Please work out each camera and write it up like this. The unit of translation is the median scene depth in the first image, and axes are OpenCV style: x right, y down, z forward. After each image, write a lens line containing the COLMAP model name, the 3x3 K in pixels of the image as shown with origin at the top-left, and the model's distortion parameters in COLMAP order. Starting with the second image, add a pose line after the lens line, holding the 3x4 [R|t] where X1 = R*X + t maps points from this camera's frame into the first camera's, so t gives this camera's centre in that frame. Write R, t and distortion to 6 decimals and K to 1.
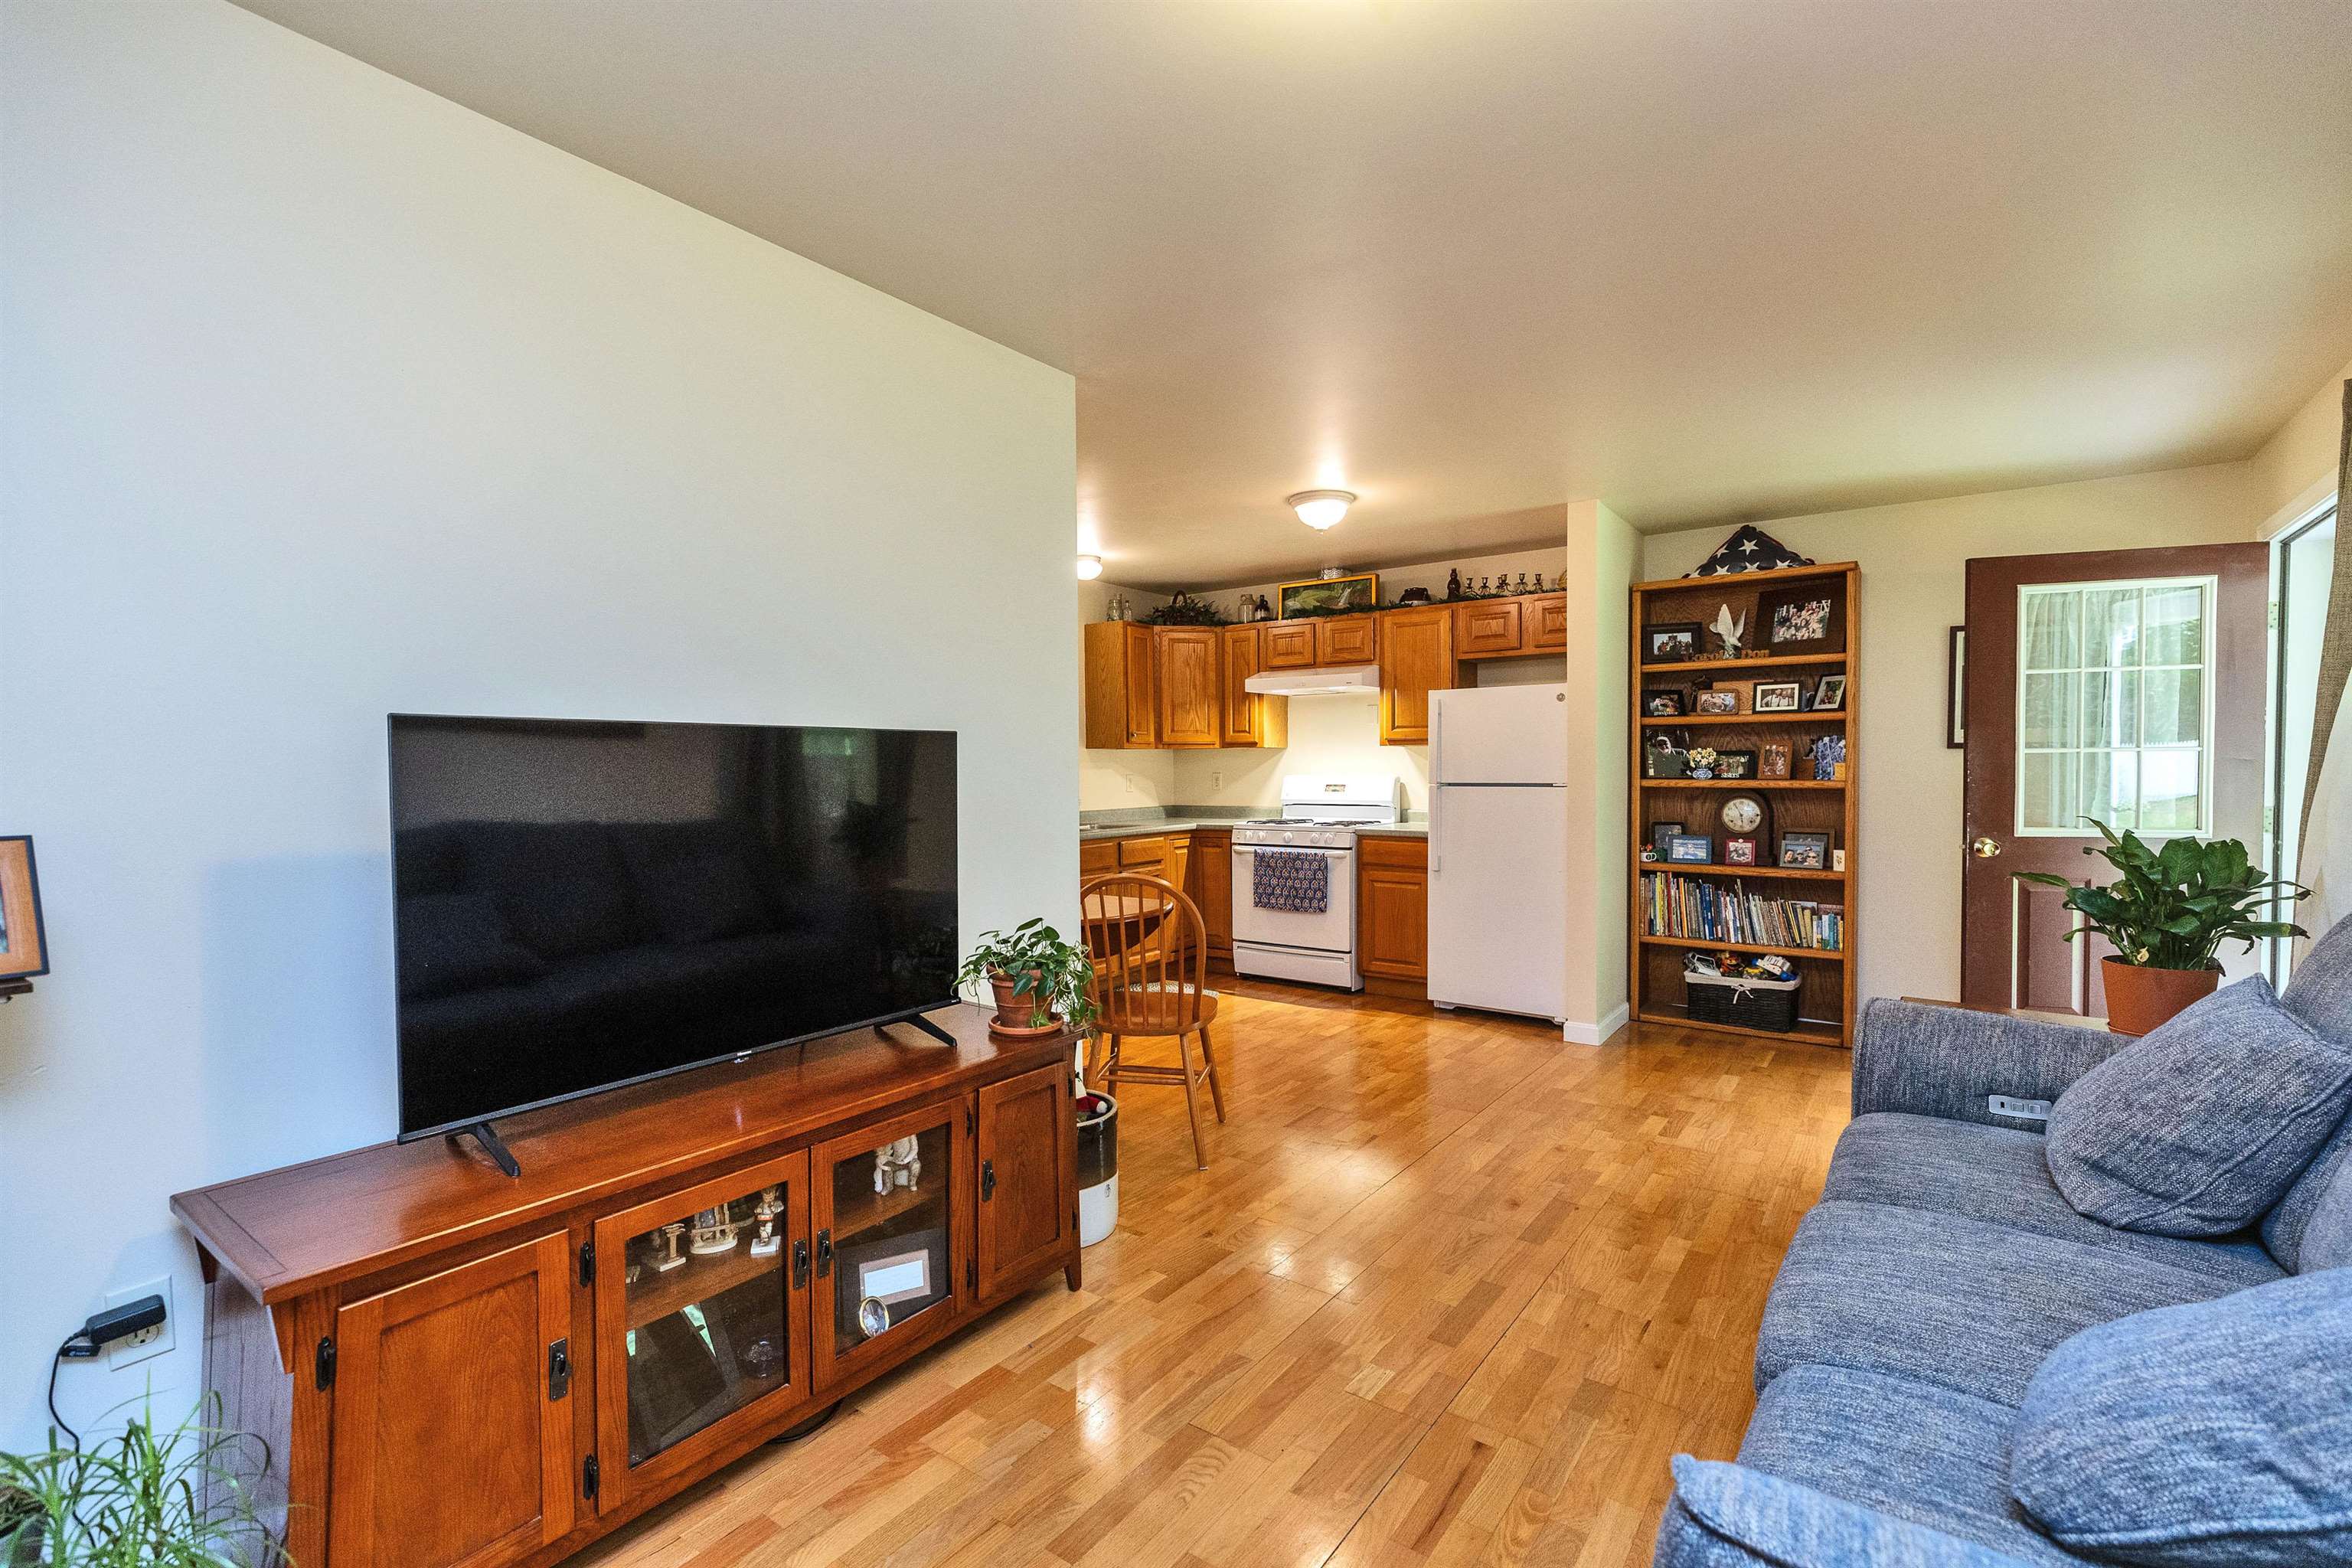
lens RADIAL K [[1056.2, 0, 1176.0], [0, 1056.2, 784.0], [0, 0, 1]] dist [-0.000760, 0.000005]
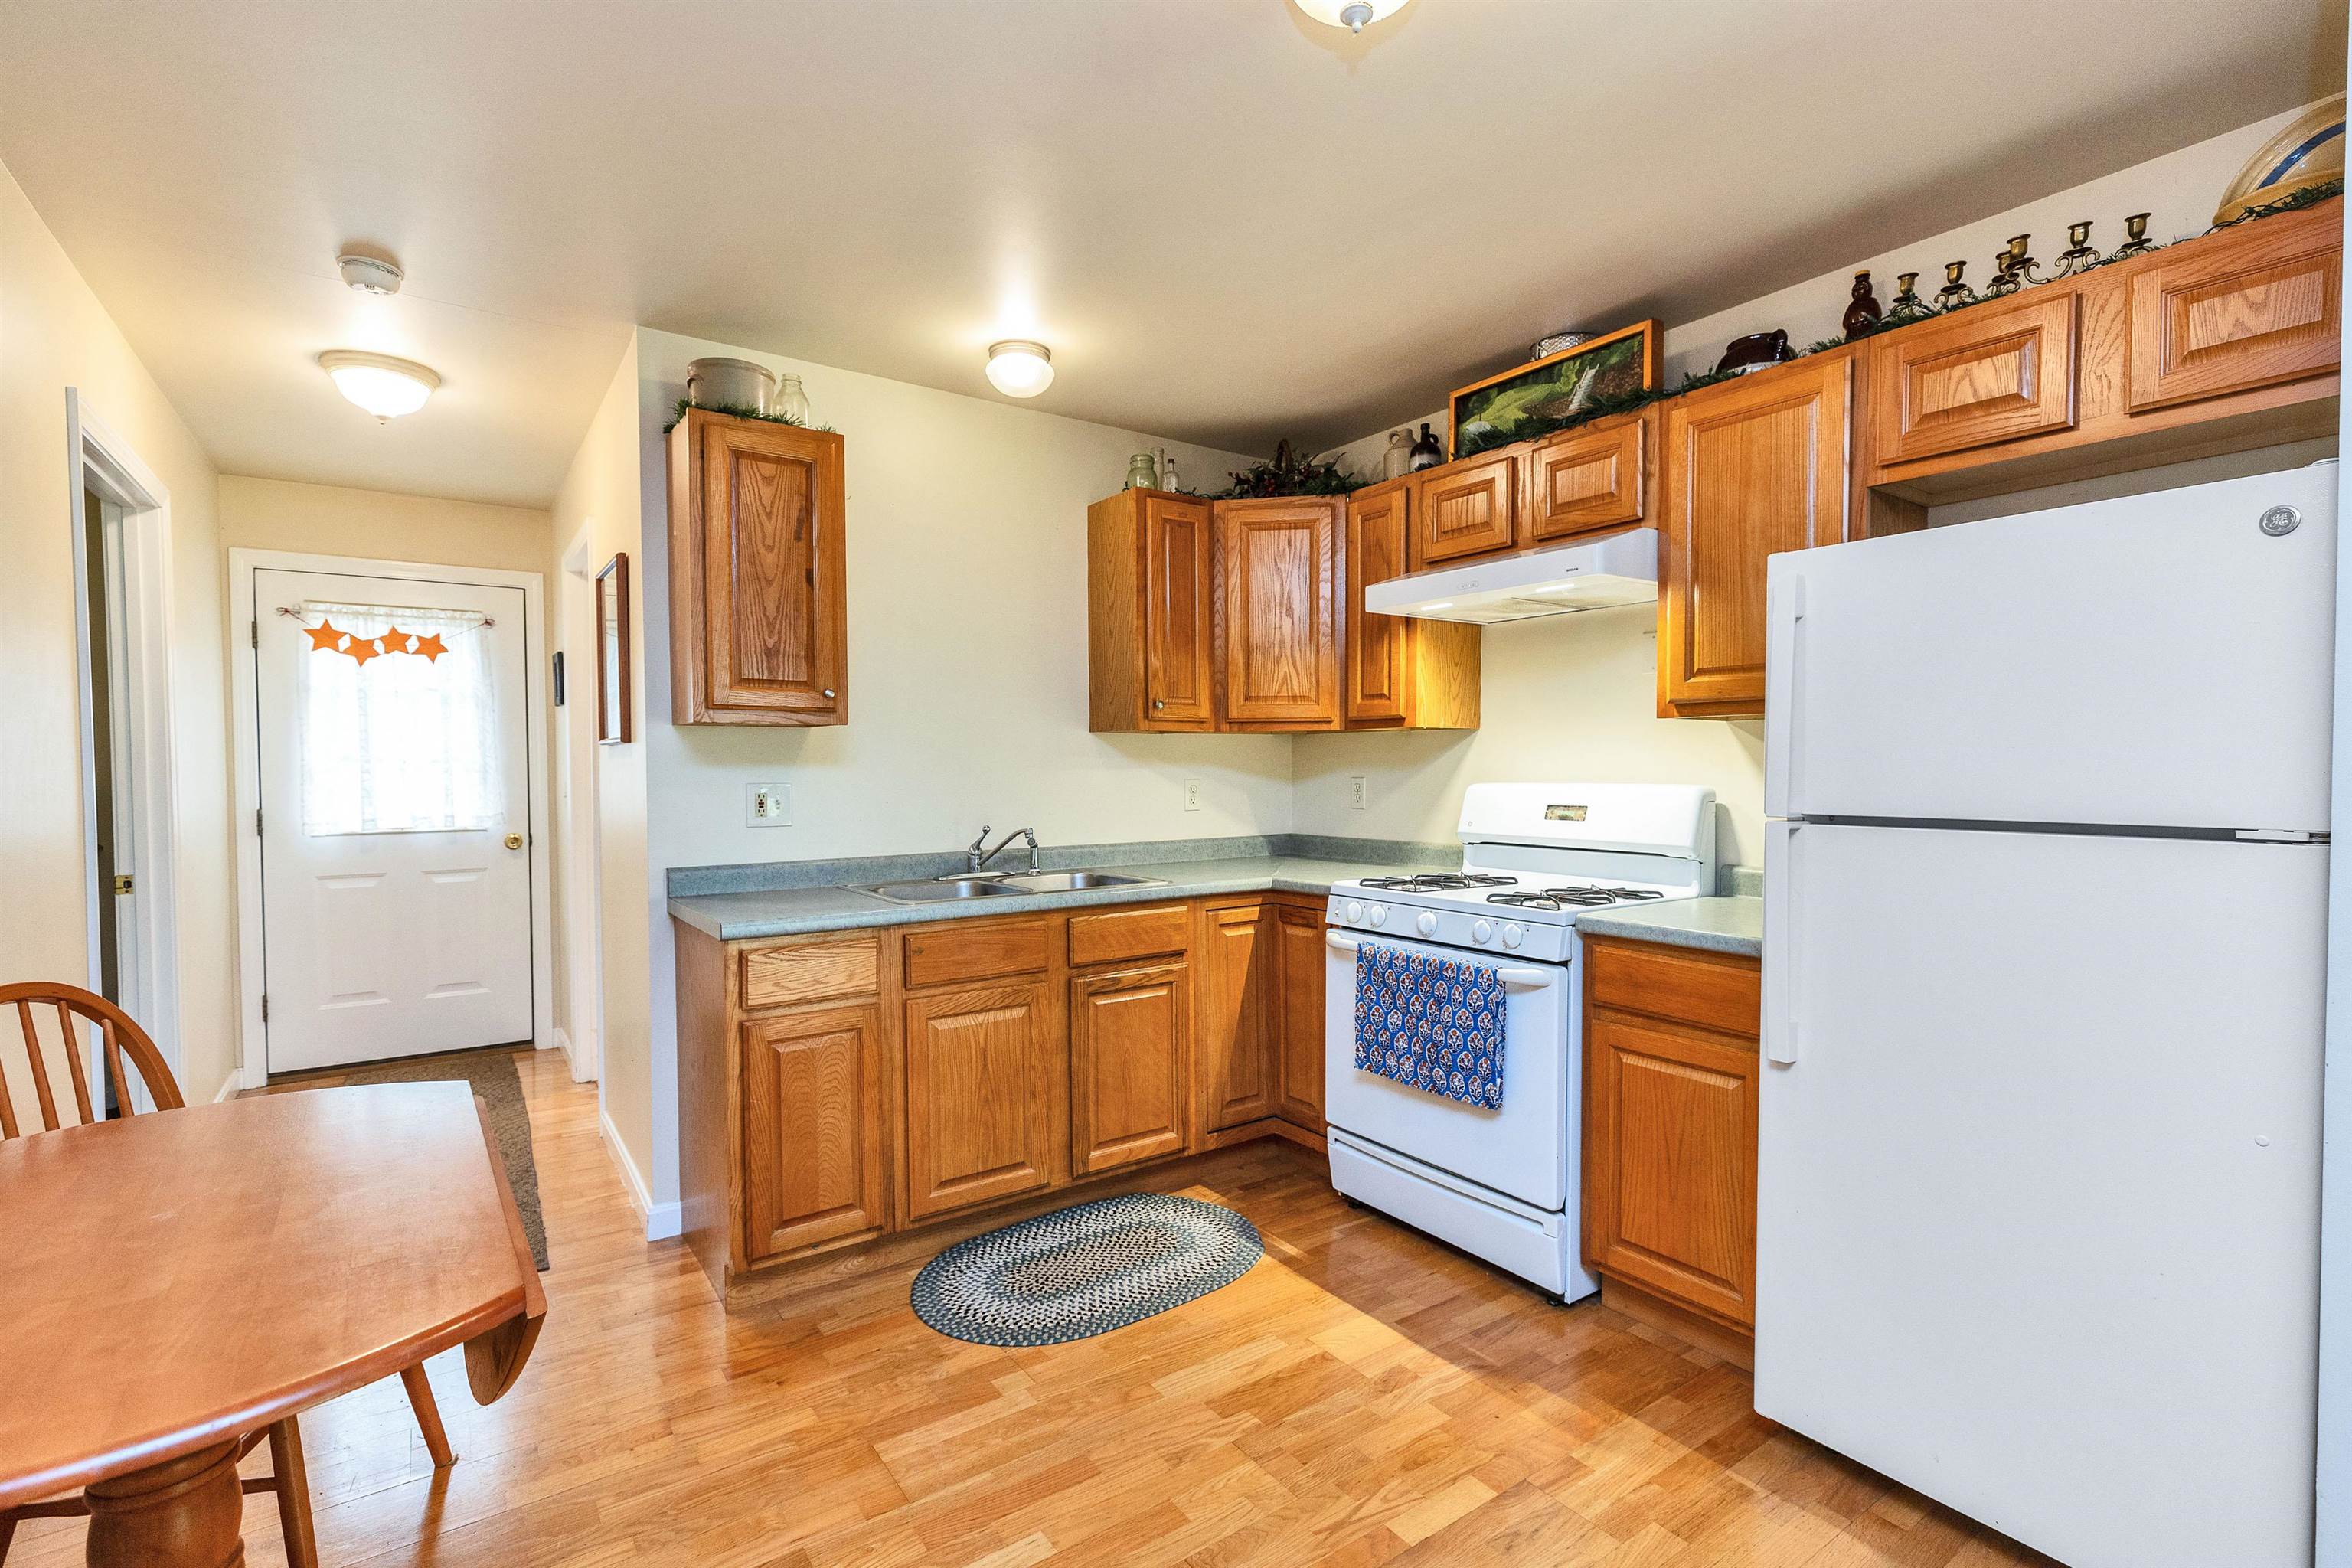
lens RADIAL K [[1068.3, 0, 1176.0], [0, 1068.3, 784.0], [0, 0, 1]] dist [0.002807, -0.000385]
pose [[0.943450, 0.009872, -0.331367, 0.150796], [-0.009033, 0.999951, 0.004071, -0.009489], [0.331391, -0.000847, 0.943493, 0.520712]]
